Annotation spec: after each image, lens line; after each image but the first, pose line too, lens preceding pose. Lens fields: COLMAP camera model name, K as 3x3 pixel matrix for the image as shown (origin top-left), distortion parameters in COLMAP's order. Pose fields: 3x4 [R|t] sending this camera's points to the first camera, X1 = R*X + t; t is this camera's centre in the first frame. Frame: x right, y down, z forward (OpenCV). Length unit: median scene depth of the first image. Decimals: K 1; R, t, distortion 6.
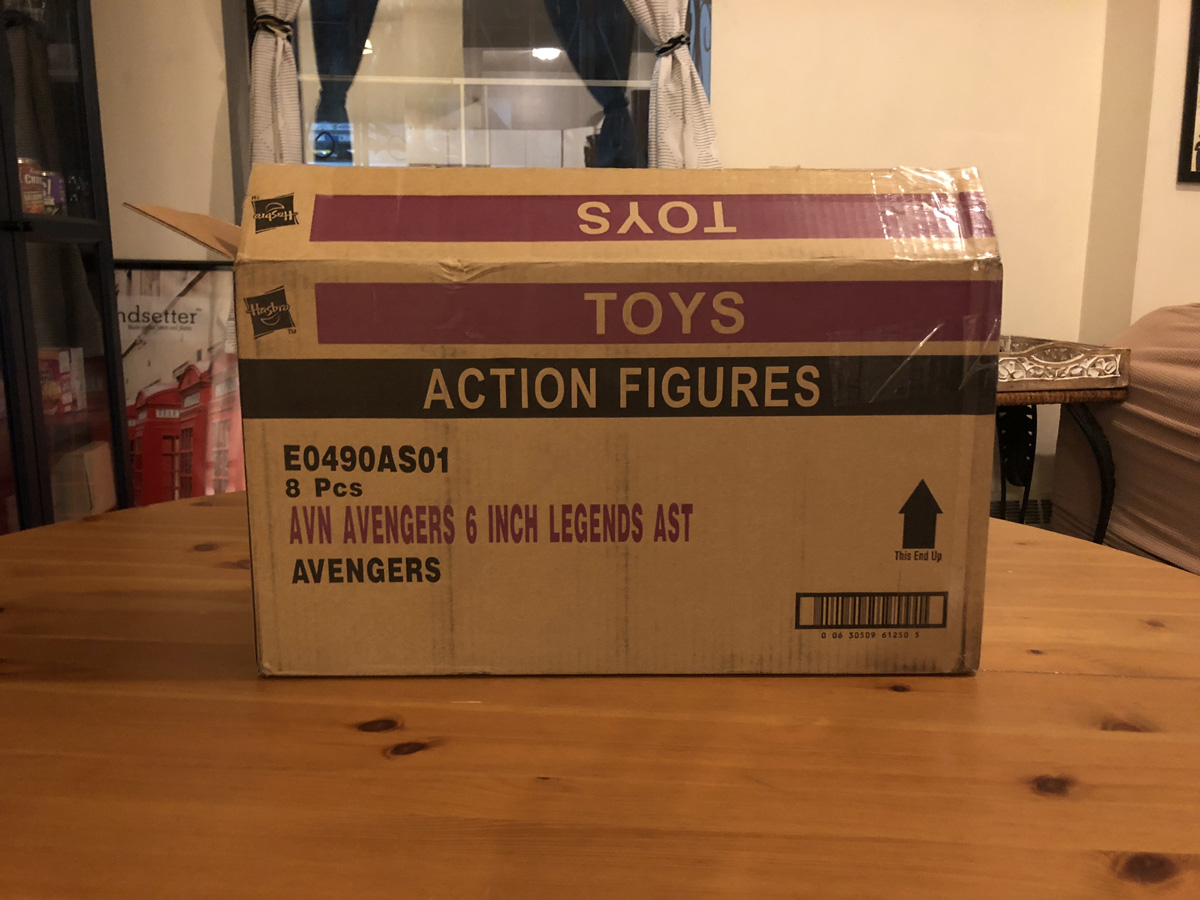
lens RADIAL K [[997.7, 0, 591.8], [0, 997.7, 448.2], [0, 0, 1]] dist [-0.011829, 0.000453]
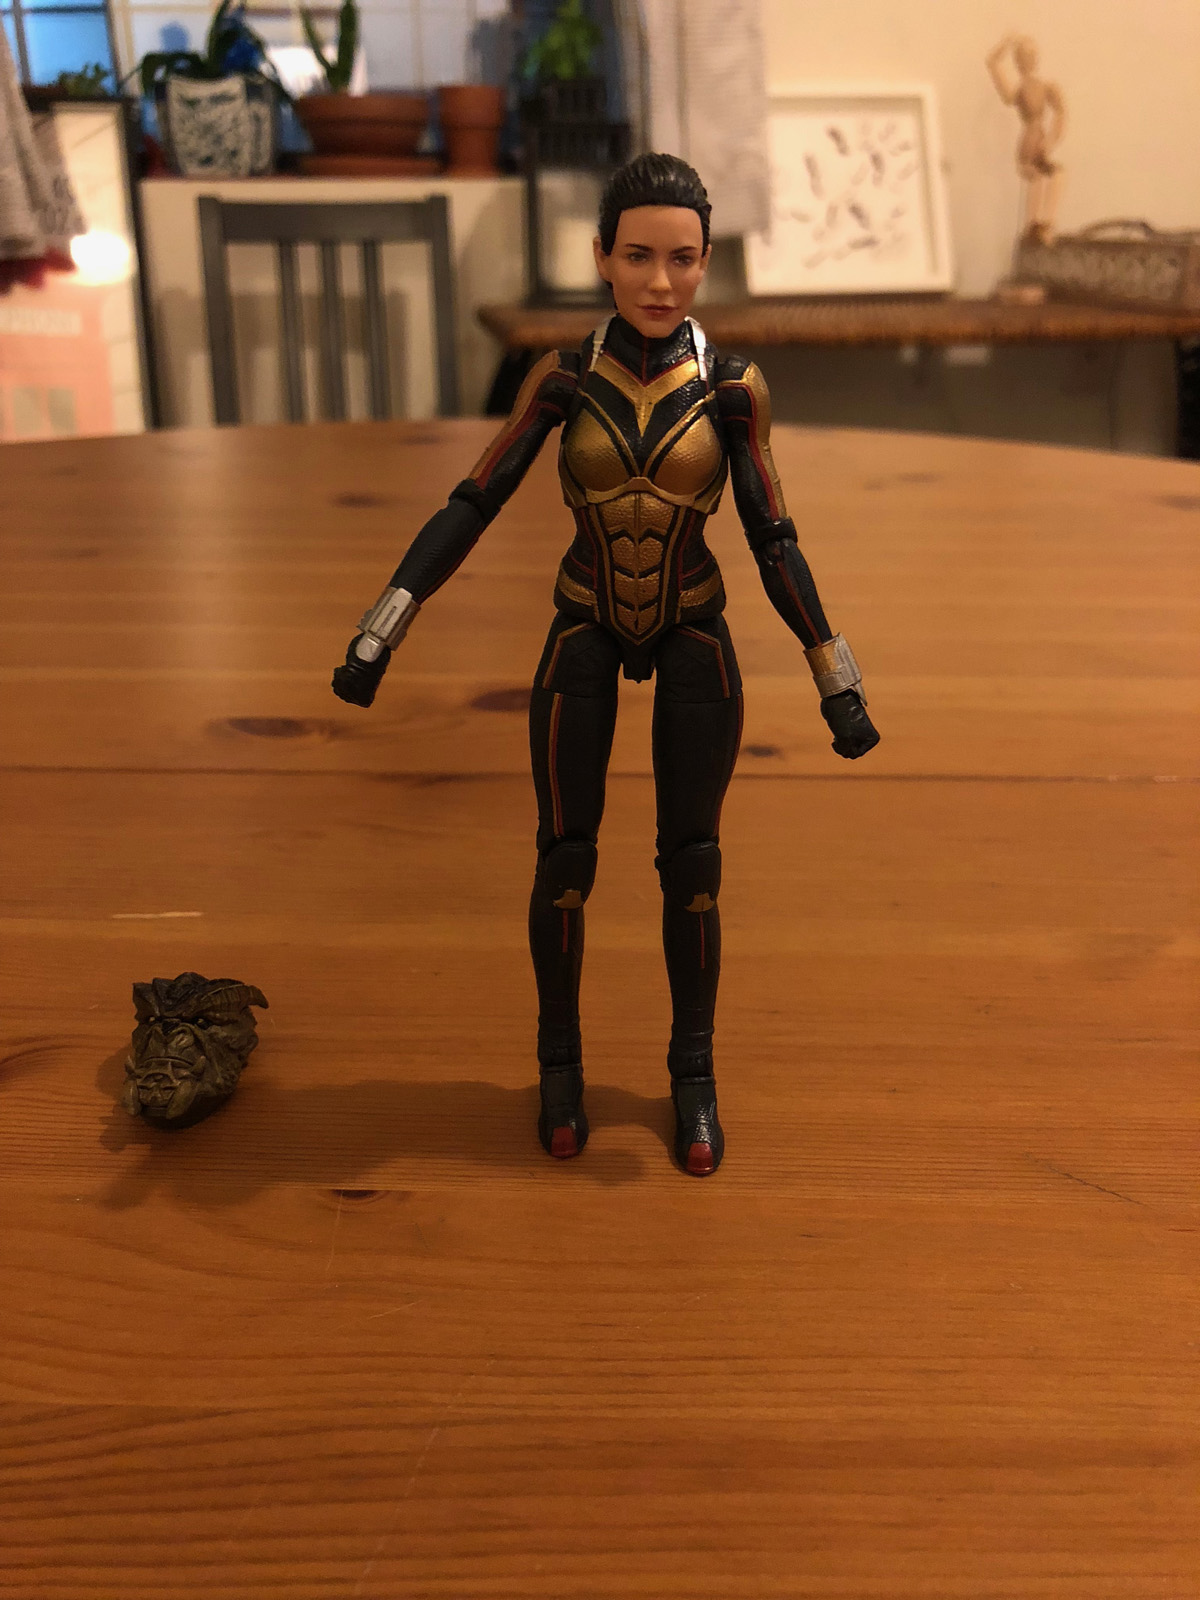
lens RADIAL K [[1367.6, 0, 601.4], [0, 1367.6, 804.6], [0, 0, 1]] dist [-0.058028, 0.095370]
pose [[0.998657, -0.026558, 0.044484, 0.002545], [0.015382, 0.971890, 0.234931, 0.032053], [-0.049473, -0.233931, 0.970994, 0.160160]]
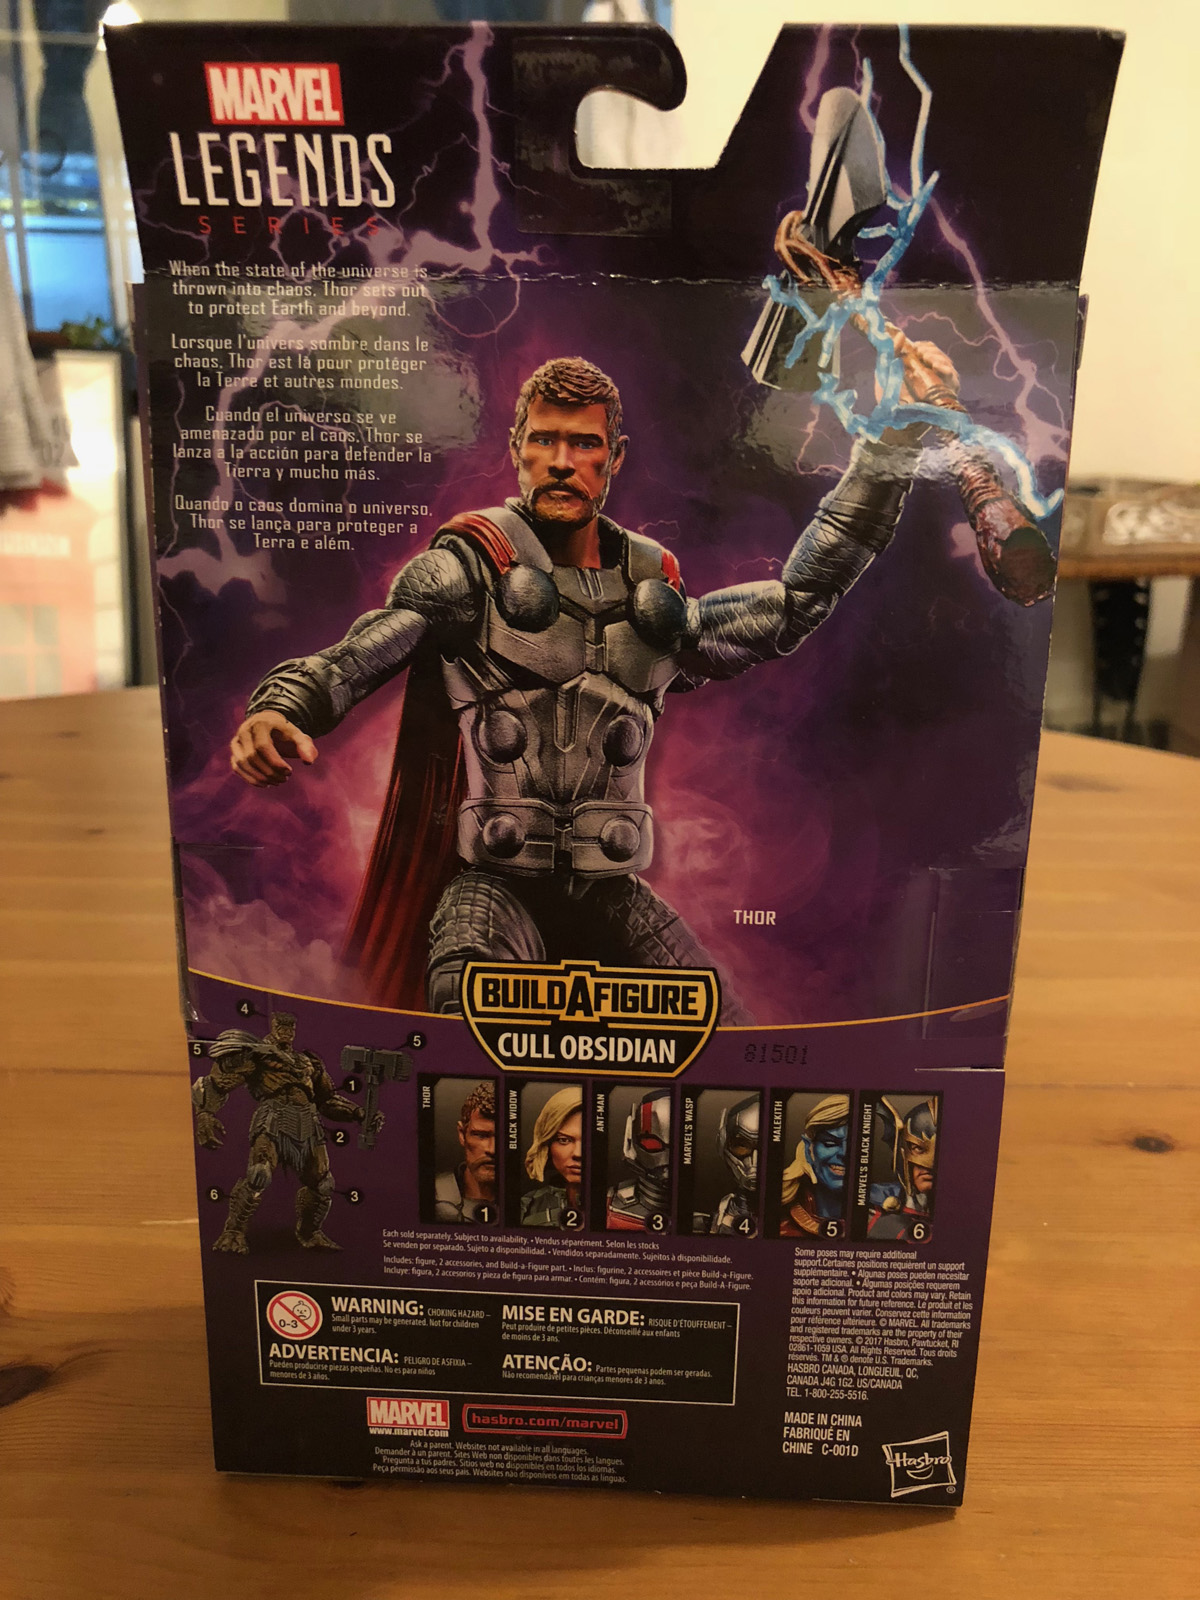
lens RADIAL K [[1354.2, 0, 608.7], [0, 1354.2, 800.4], [0, 0, 1]] dist [-0.011803, 0.016285]
pose [[0.996354, -0.011770, 0.084495, 0.002506], [0.002600, 0.994166, 0.107828, 0.004768], [-0.085271, -0.107215, 0.990572, 0.129536]]
